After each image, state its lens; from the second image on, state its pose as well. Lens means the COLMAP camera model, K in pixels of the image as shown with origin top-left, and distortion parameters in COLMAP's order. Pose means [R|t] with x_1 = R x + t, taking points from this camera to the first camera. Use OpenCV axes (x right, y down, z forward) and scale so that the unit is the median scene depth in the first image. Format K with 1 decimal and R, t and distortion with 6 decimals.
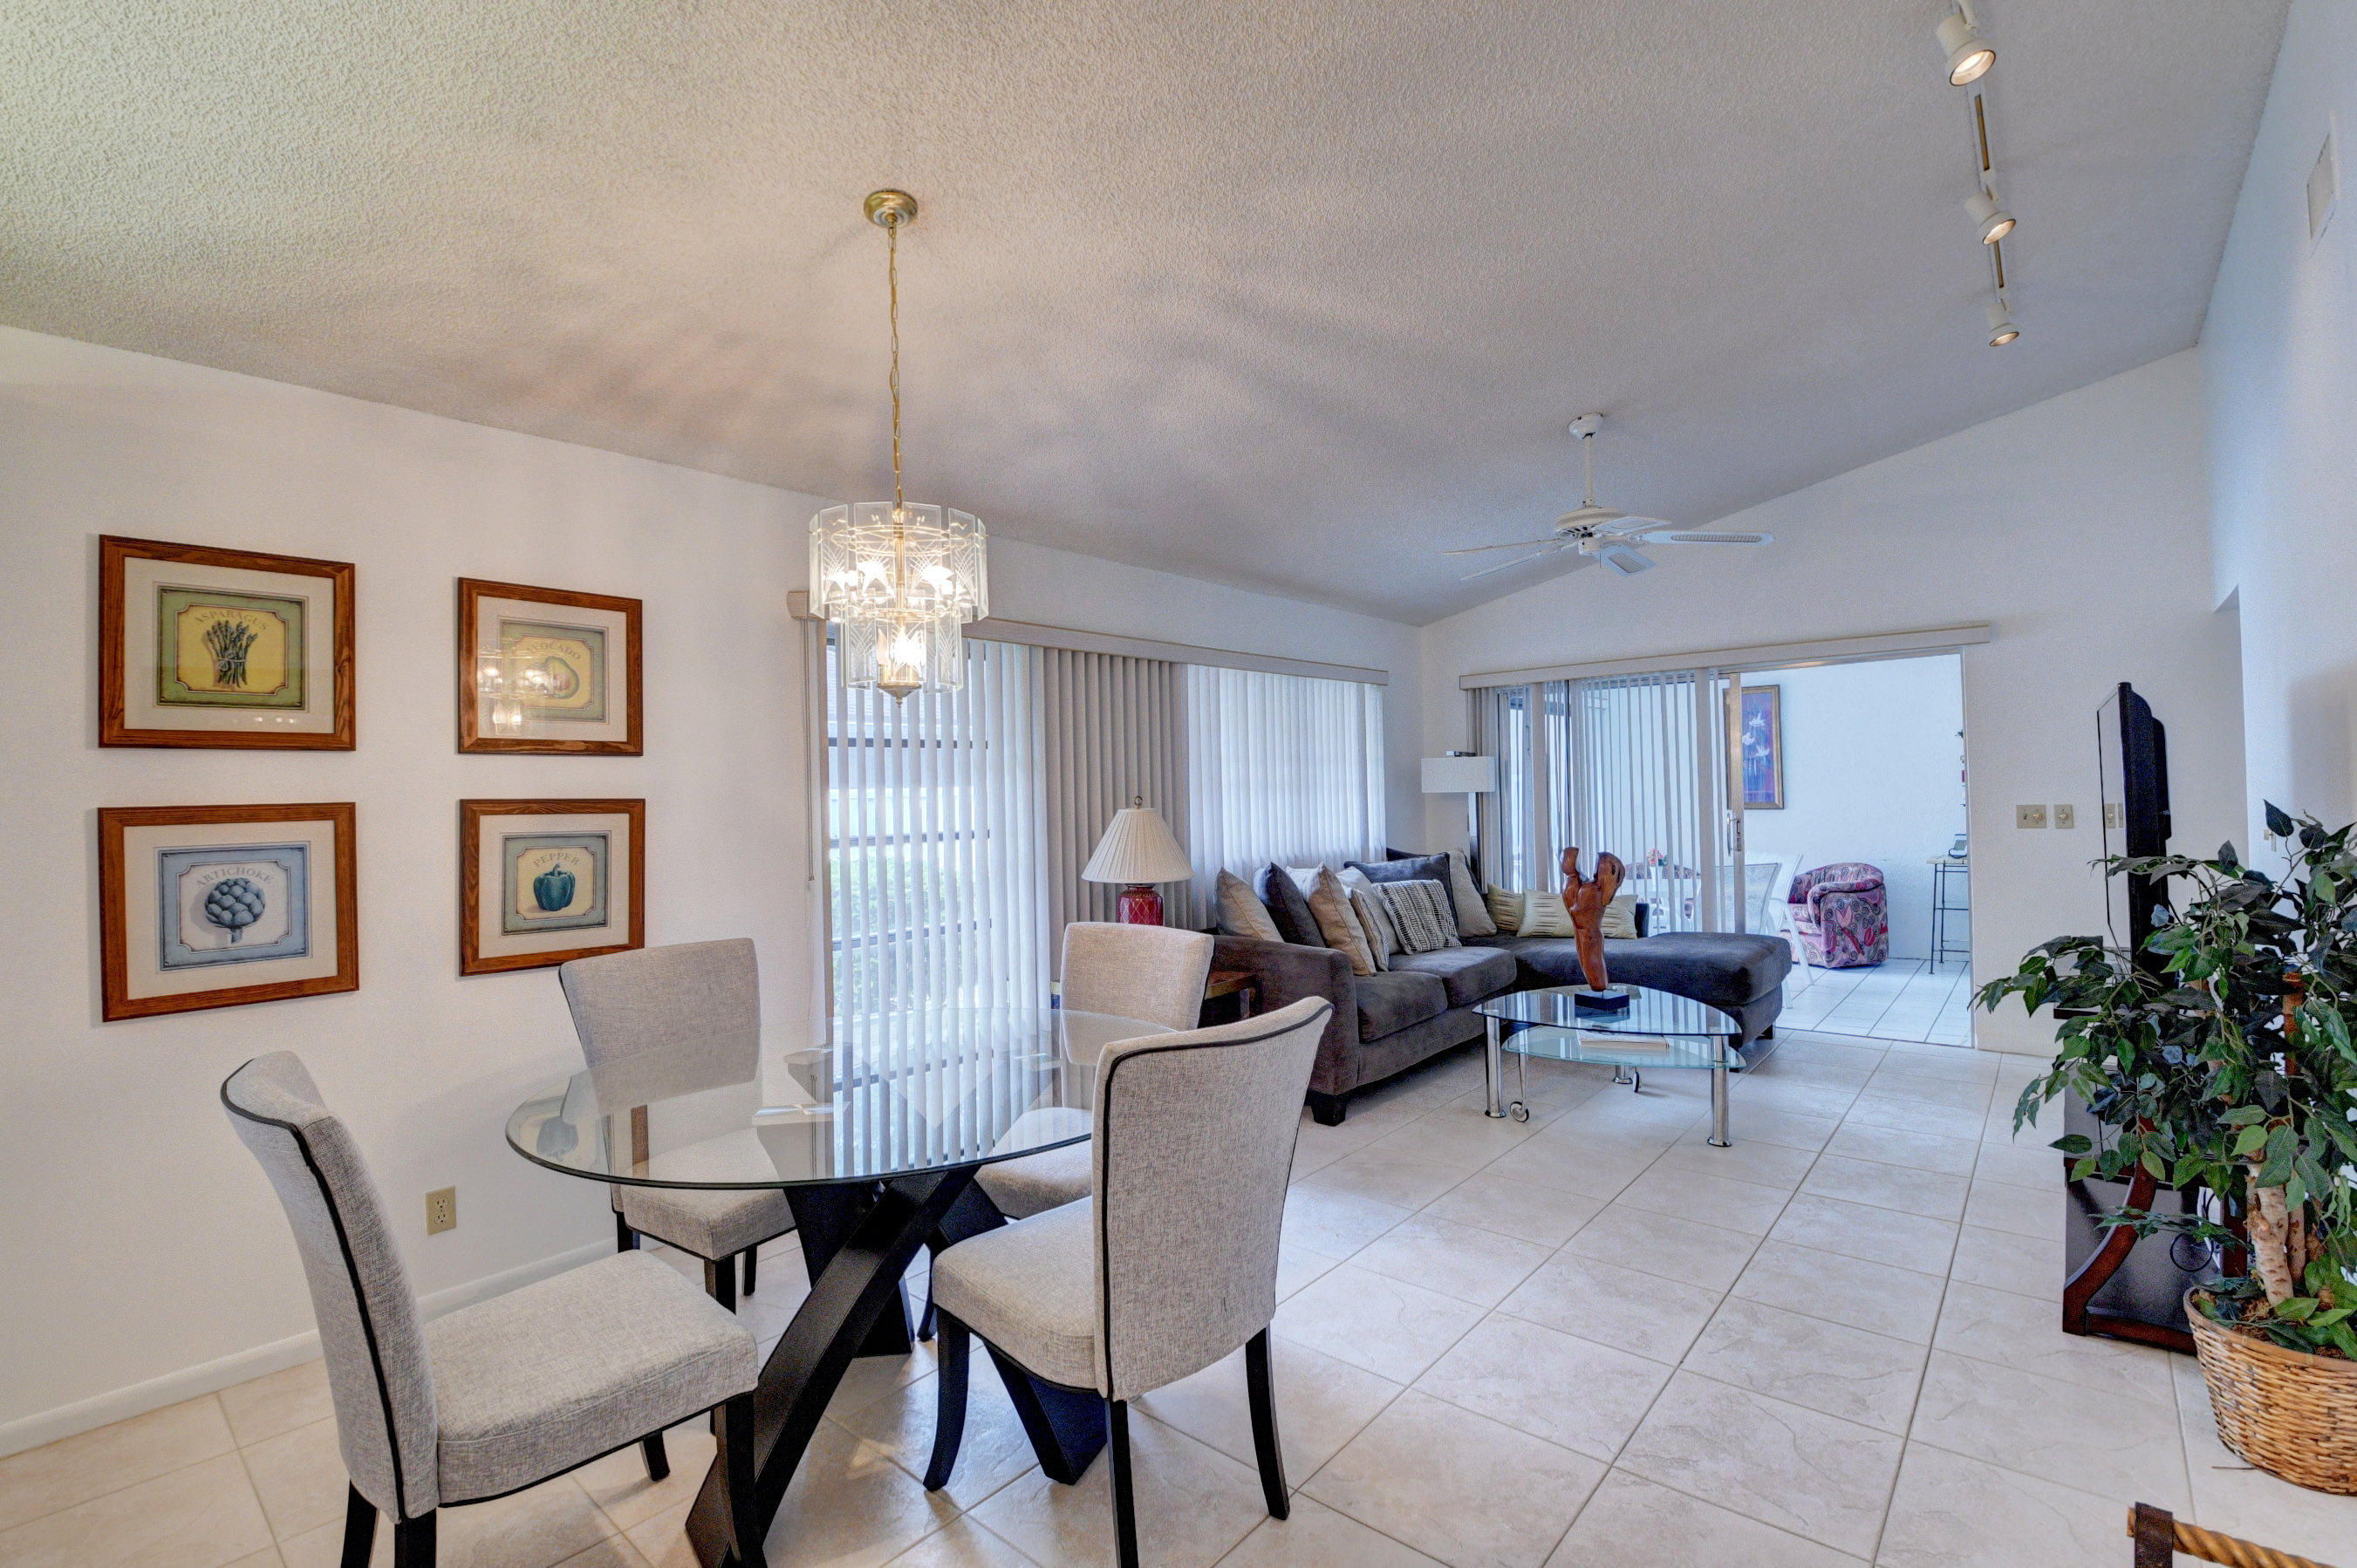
lens RADIAL K [[1042.5, 0, 1176.2], [0, 1042.5, 775.5], [0, 0, 1]] dist [0.022890, -0.039767]
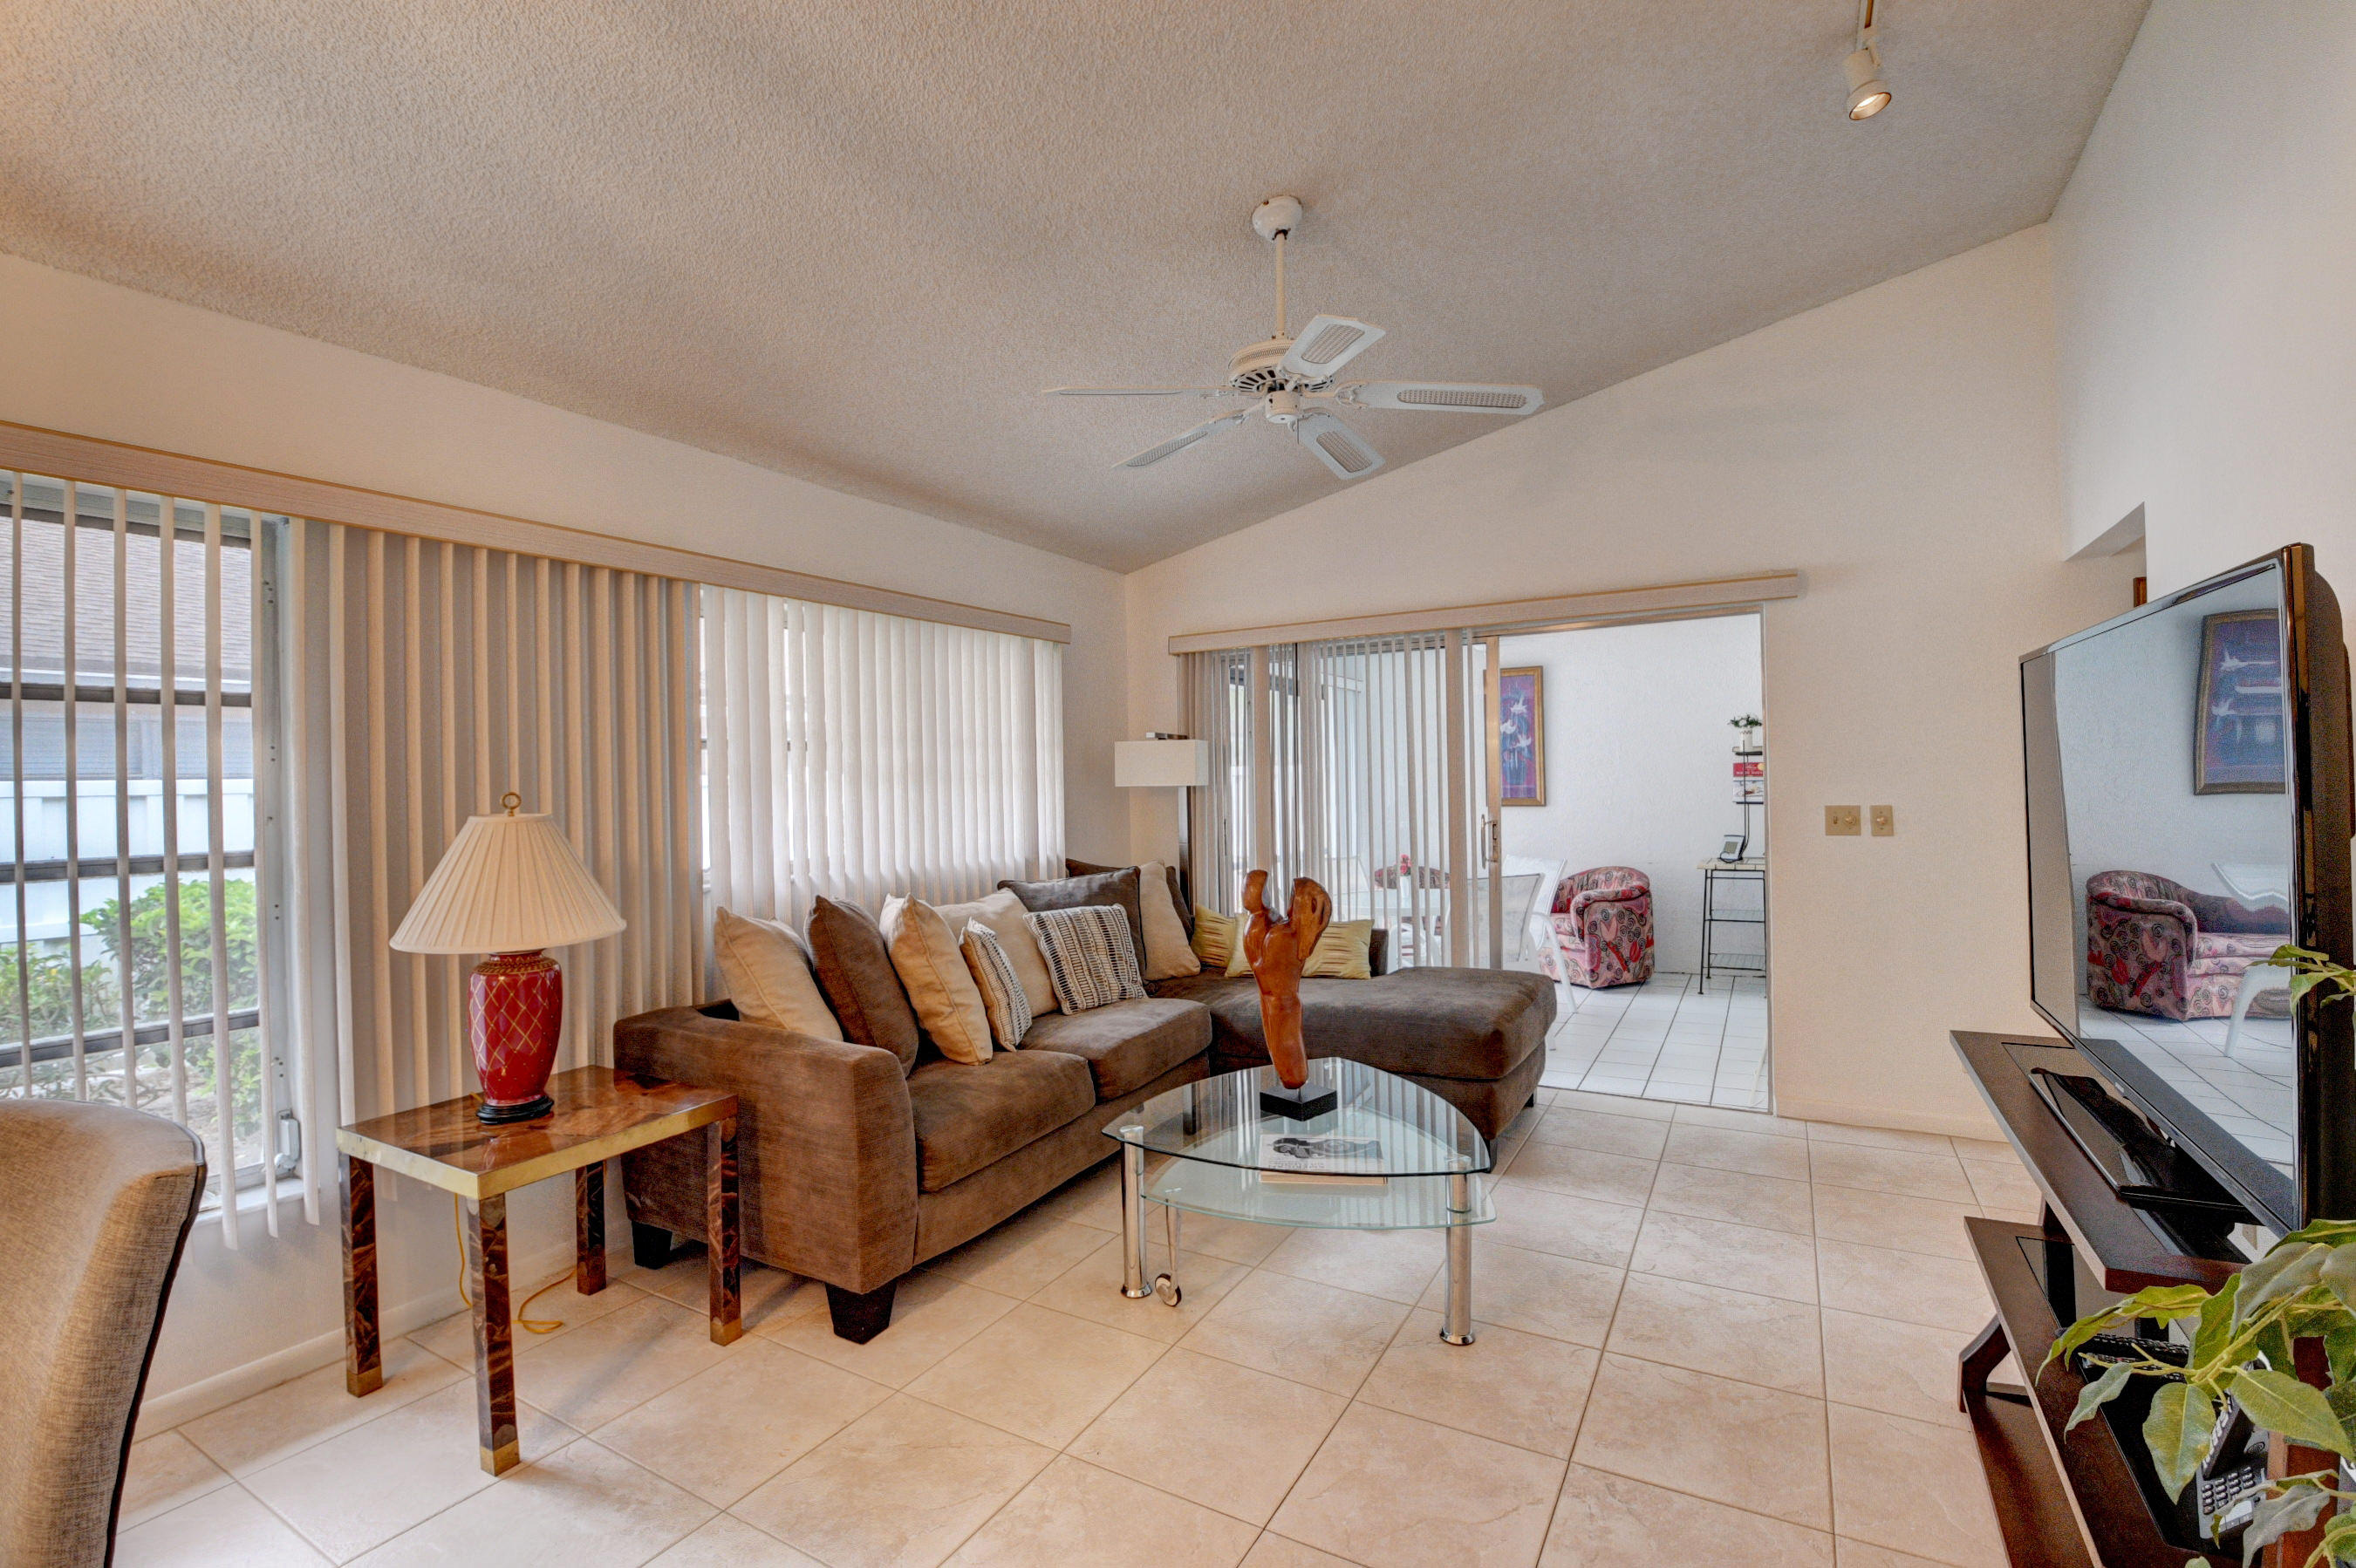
lens RADIAL K [[1038.1, 0, 1176.4], [0, 1038.1, 774.8], [0, 0, 1]] dist [0.016871, -0.027844]
pose [[0.982335, 0.005115, 0.187060, 0.192023], [-0.006425, 0.999959, 0.006401, 0.003495], [-0.187019, -0.007489, 0.982328, 0.342315]]
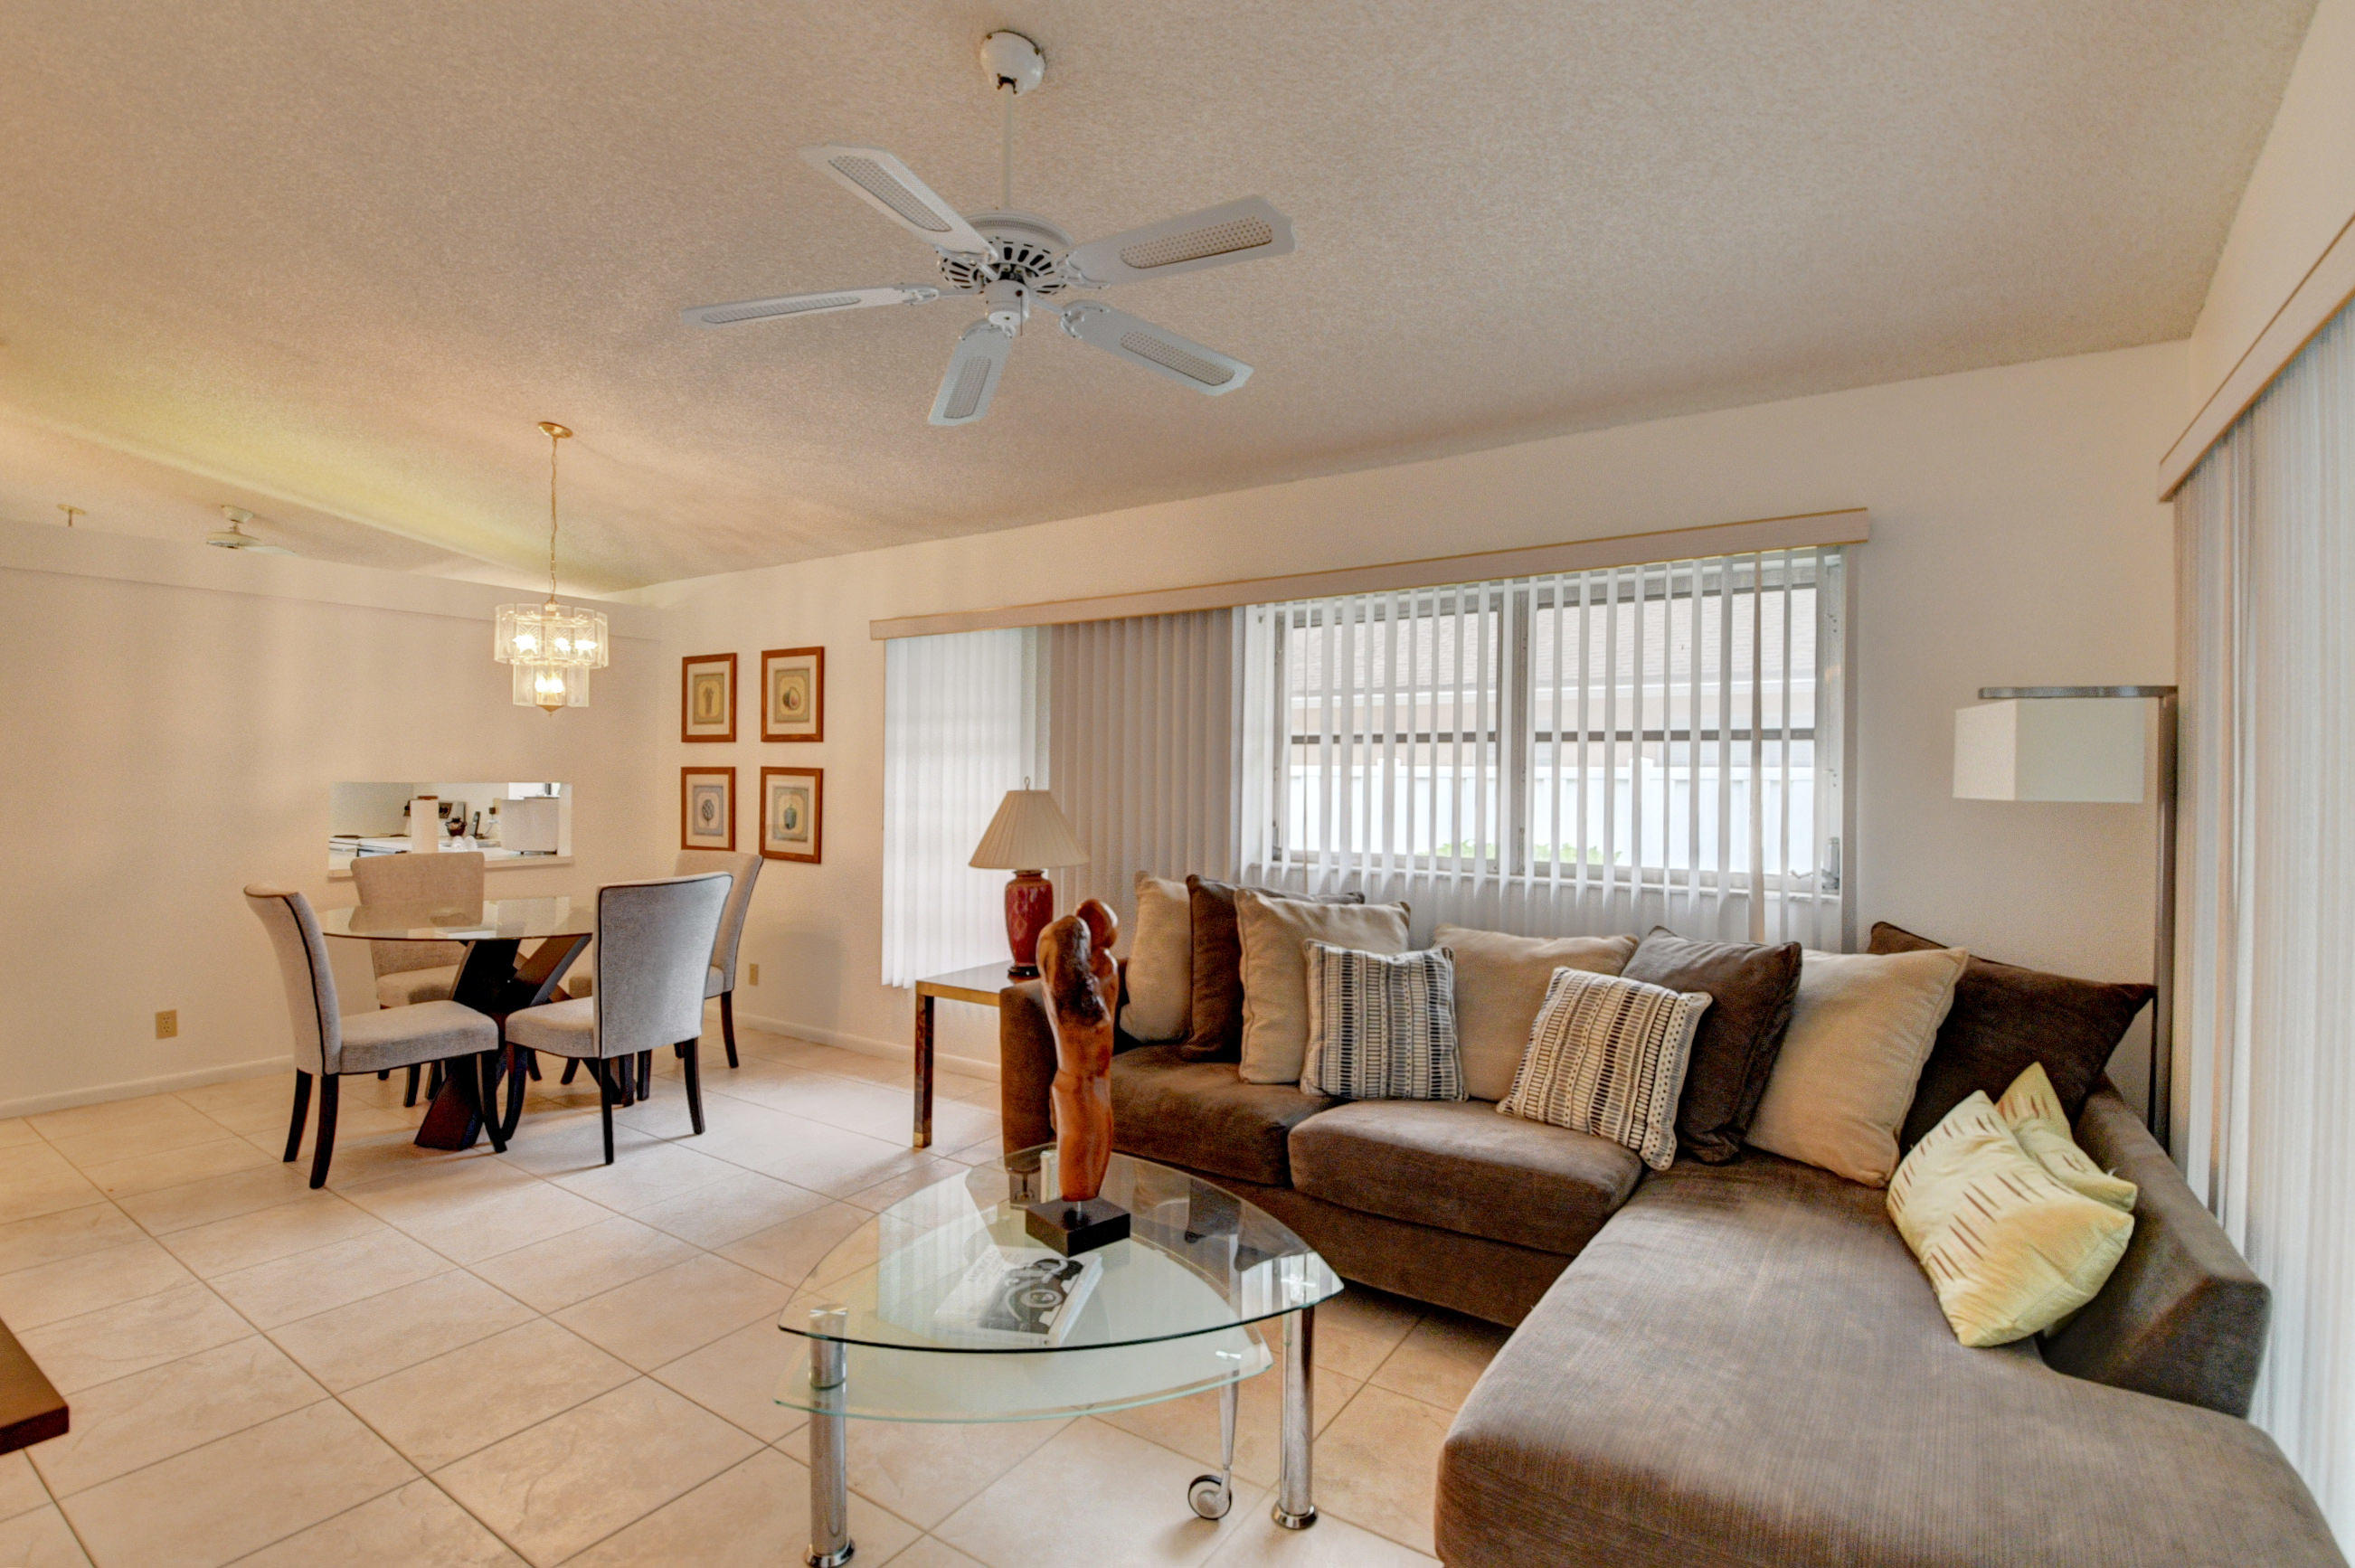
lens RADIAL K [[1072.6, 0, 1185.5], [0, 1072.6, 780.0], [0, 0, 1]] dist [0.007818, -0.024356]
pose [[0.131418, 0.028369, -0.990921, 0.840398], [0.001972, 0.999581, 0.028879, -0.004455], [0.991325, -0.005750, 0.131307, 0.920129]]
